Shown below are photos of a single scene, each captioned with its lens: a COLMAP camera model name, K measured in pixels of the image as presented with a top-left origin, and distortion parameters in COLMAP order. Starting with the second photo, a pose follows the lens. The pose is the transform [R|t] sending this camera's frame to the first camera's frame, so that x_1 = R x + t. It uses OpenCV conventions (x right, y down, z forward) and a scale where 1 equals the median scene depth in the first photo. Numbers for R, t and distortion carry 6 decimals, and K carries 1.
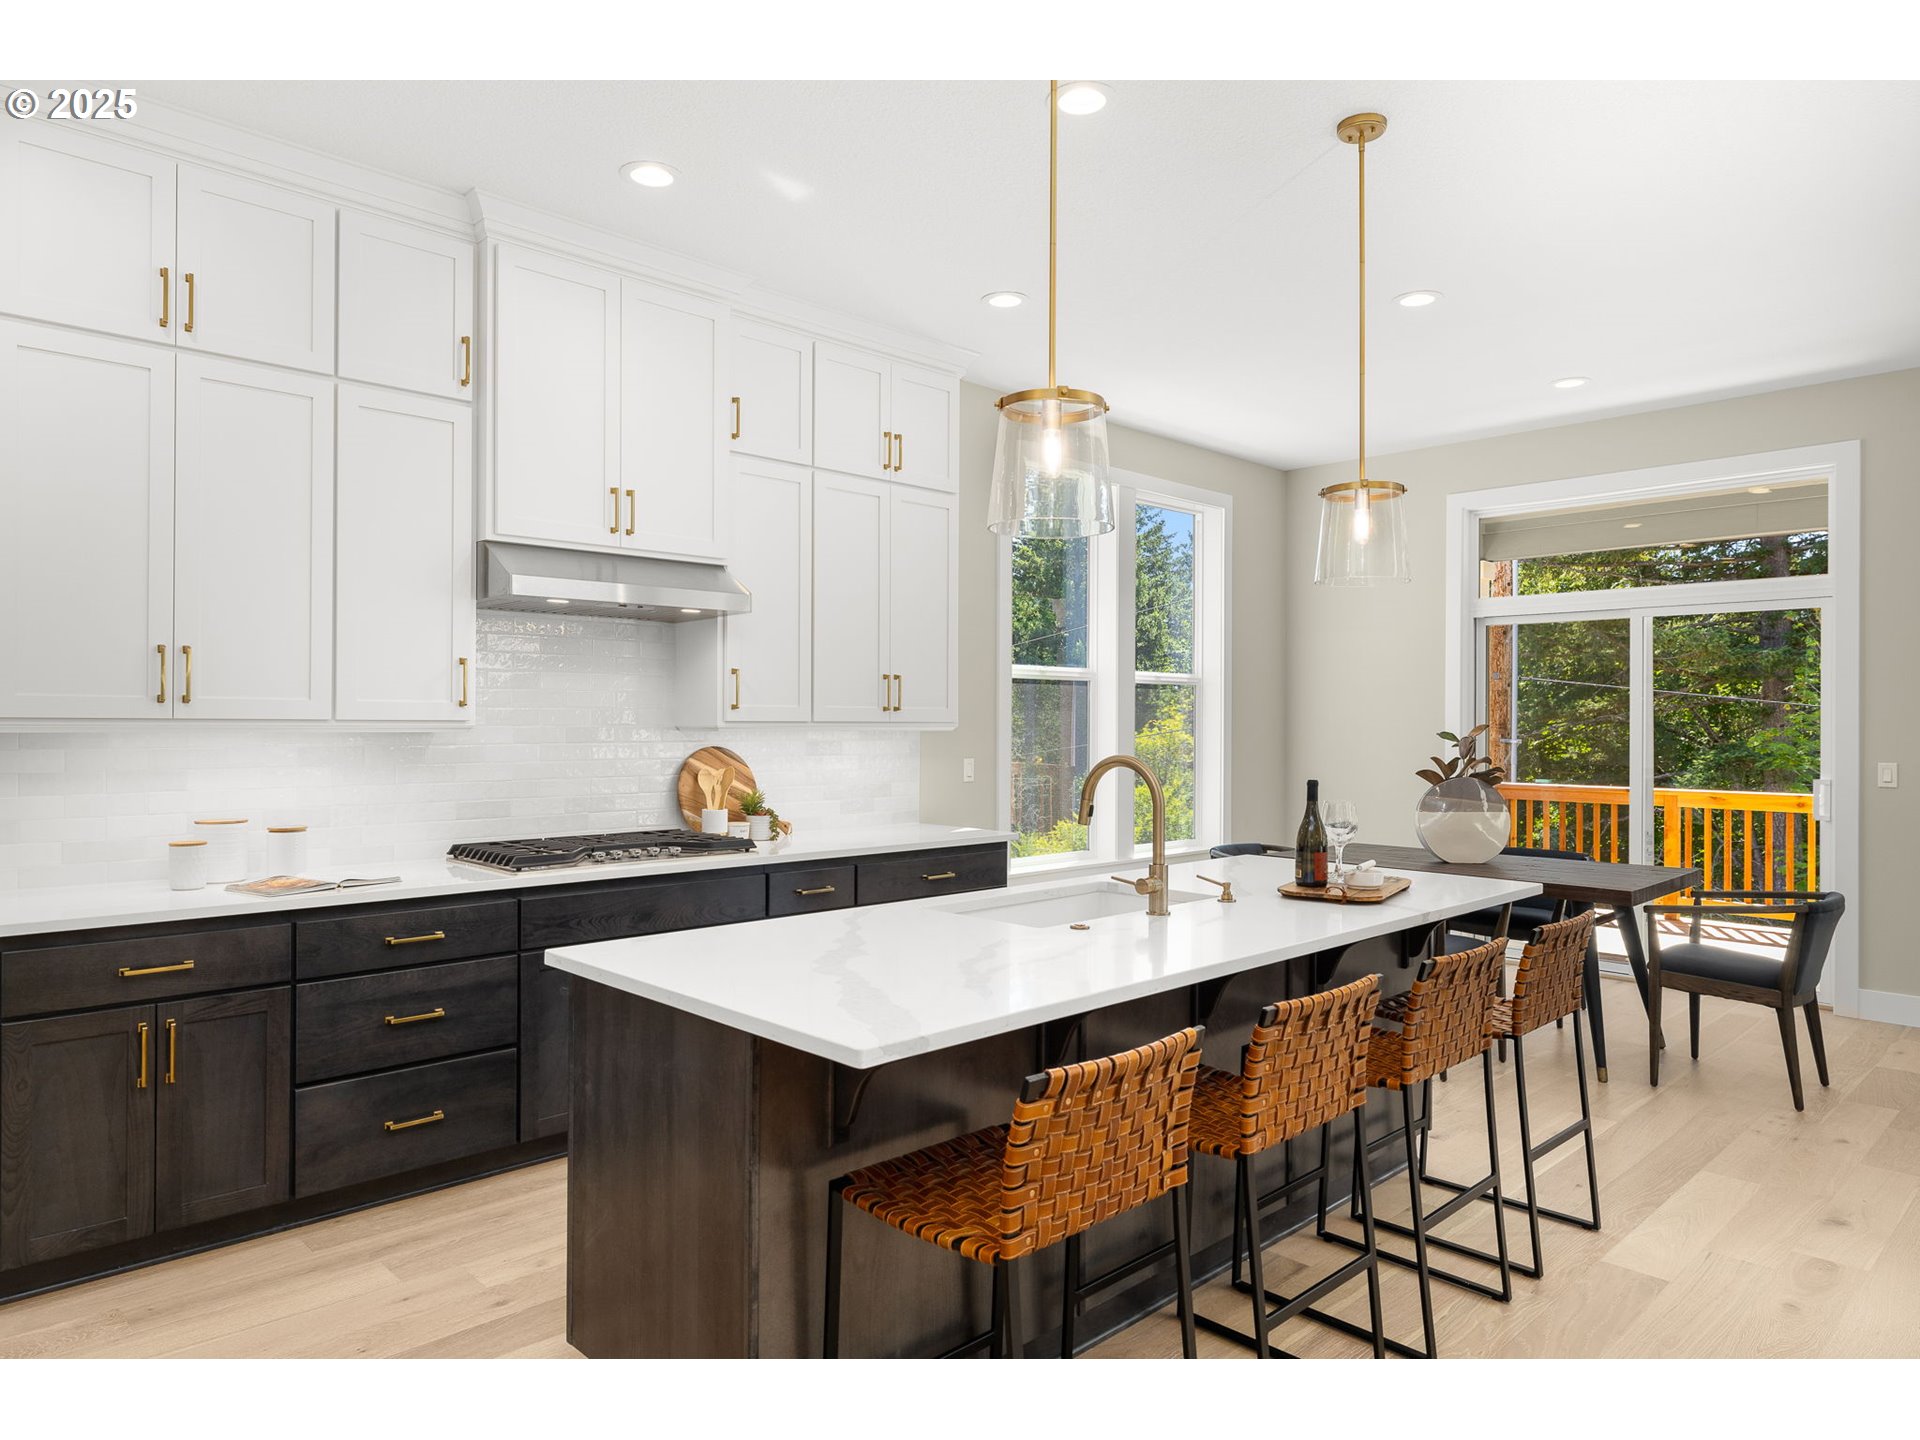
lens RADIAL K [[1208.1, 0, 950.7], [0, 1208.1, 718.8], [0, 0, 1]] dist [-0.001202, 0.000823]
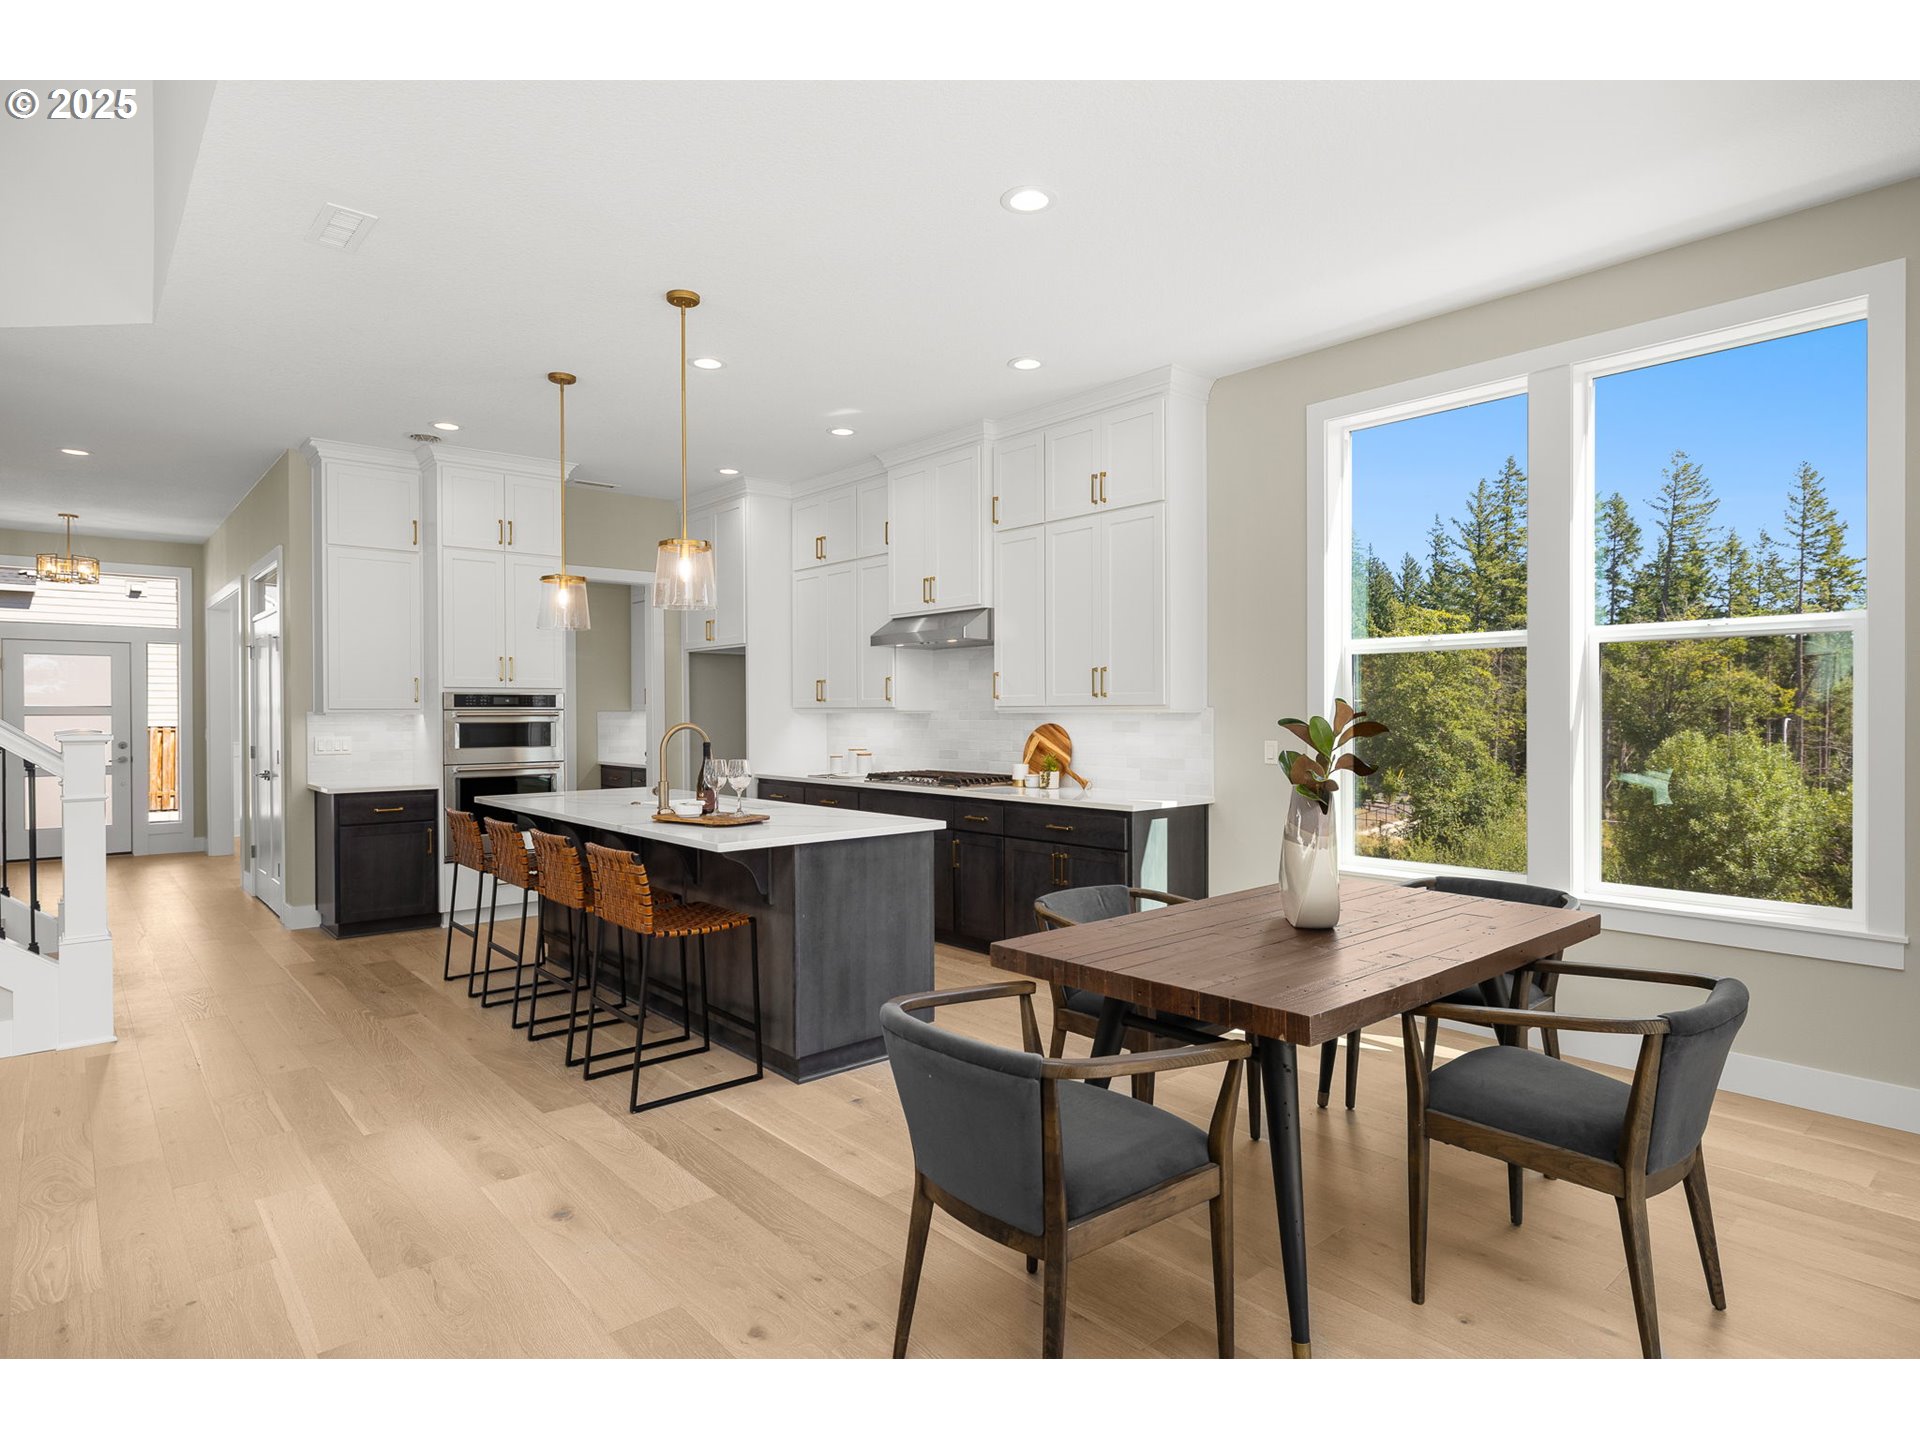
lens RADIAL K [[1042.4, 0, 951.1], [0, 1042.4, 720.1], [0, 0, 1]] dist [-0.000114, -0.000529]
pose [[-0.059024, 0.003970, -0.998249, 1.154493], [0.005322, 0.999979, 0.003663, 0.014695], [0.998242, -0.005097, -0.059044, 1.016692]]
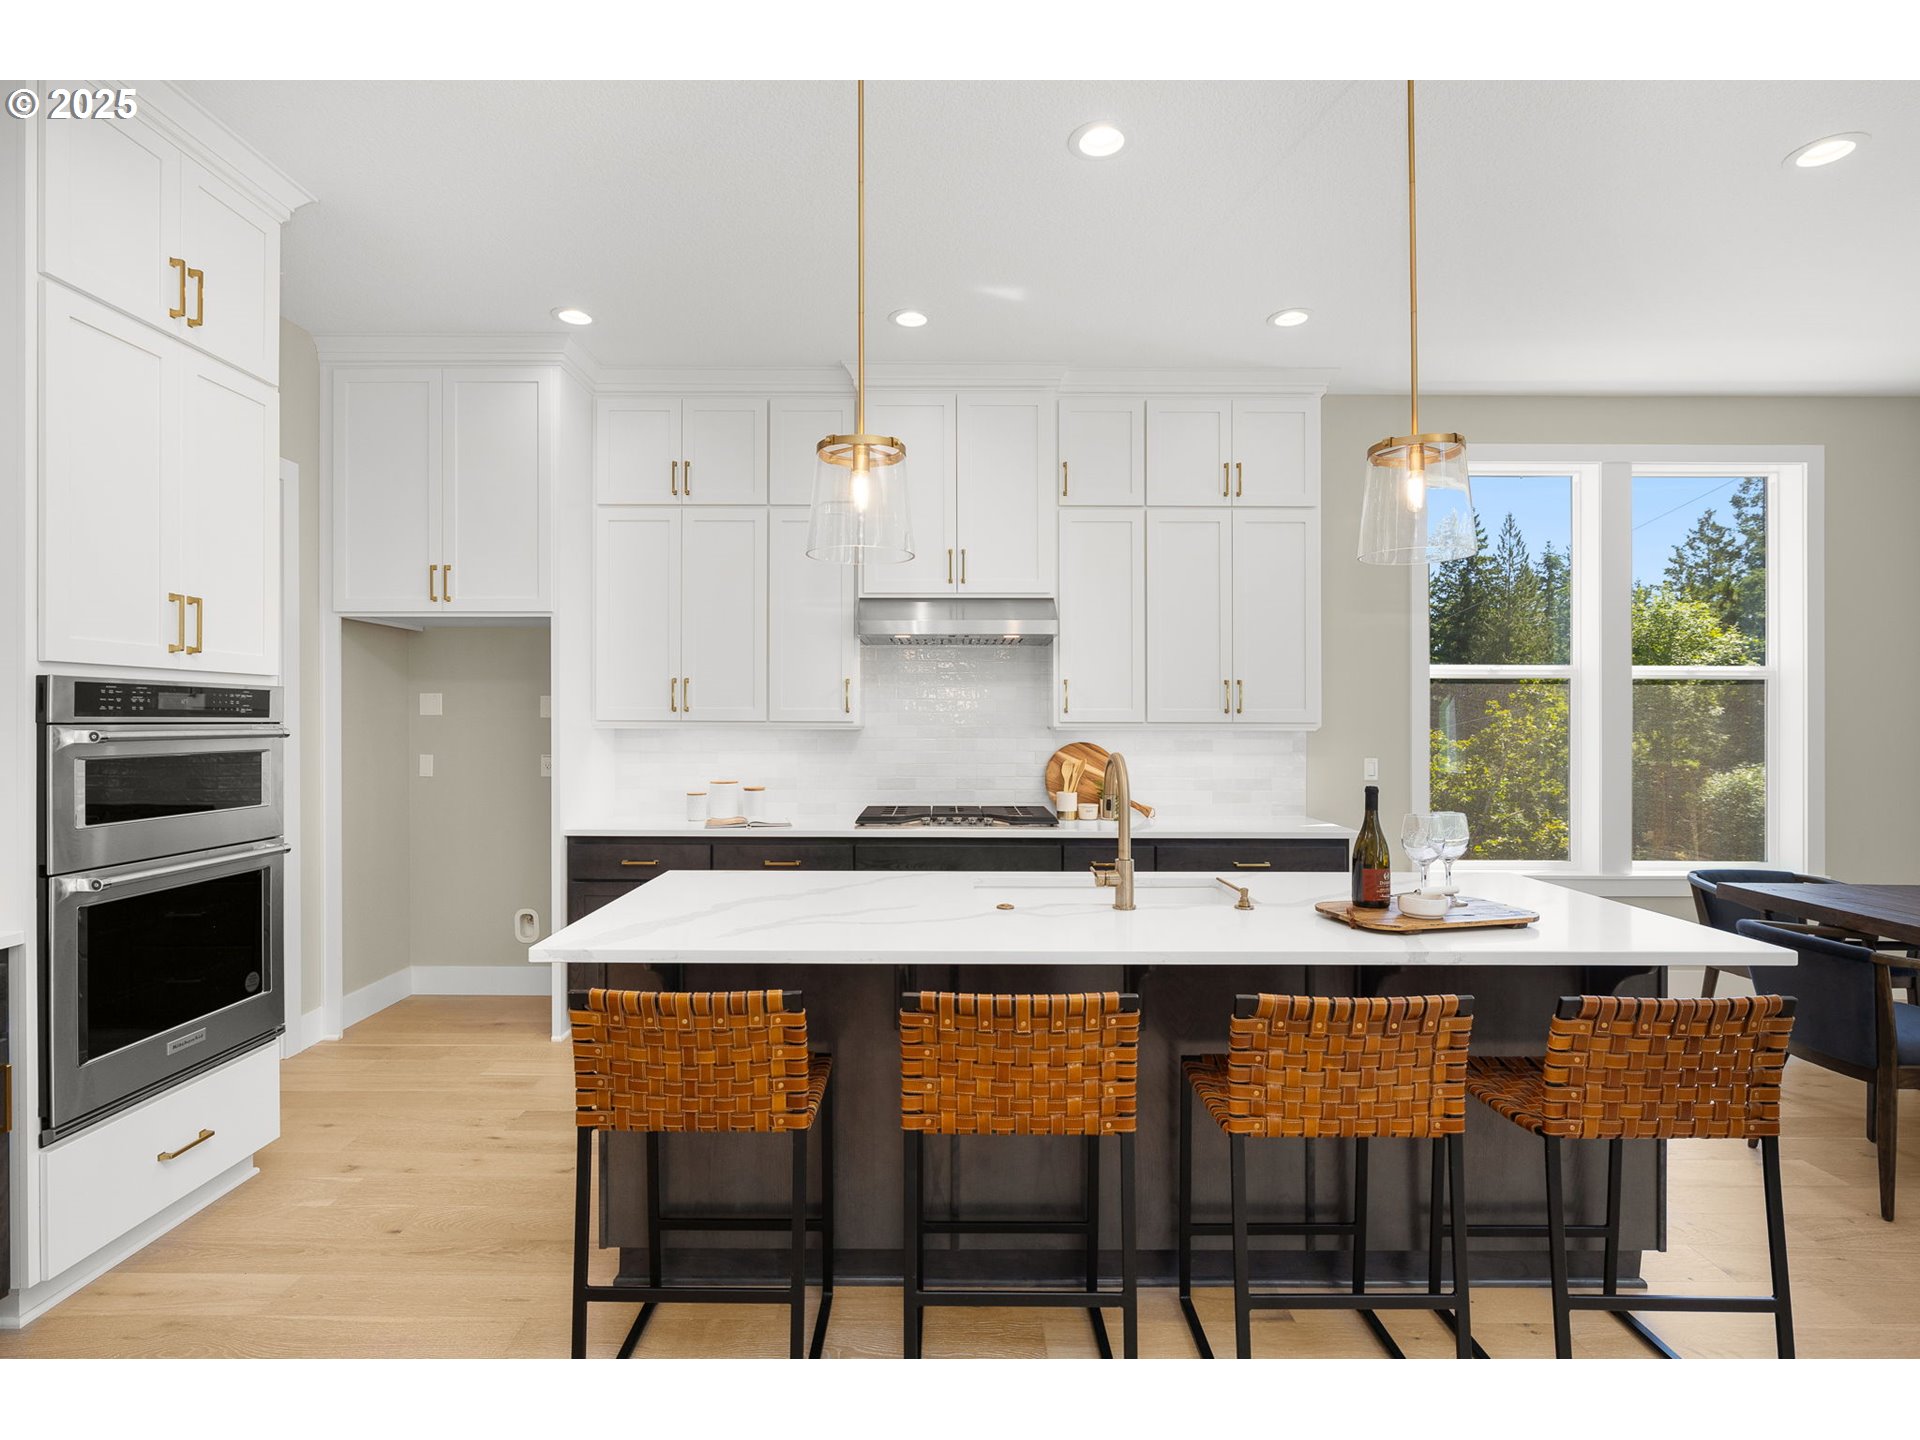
lens RADIAL K [[947.9, 0, 944.3], [0, 947.9, 720.0], [0, 0, 1]] dist [0.000426, 0.000569]
pose [[0.715722, -0.003004, -0.698378, 0.415003], [0.001977, 0.999995, -0.002276, 0.002120], [0.698382, 0.000249, 0.715725, 0.211437]]
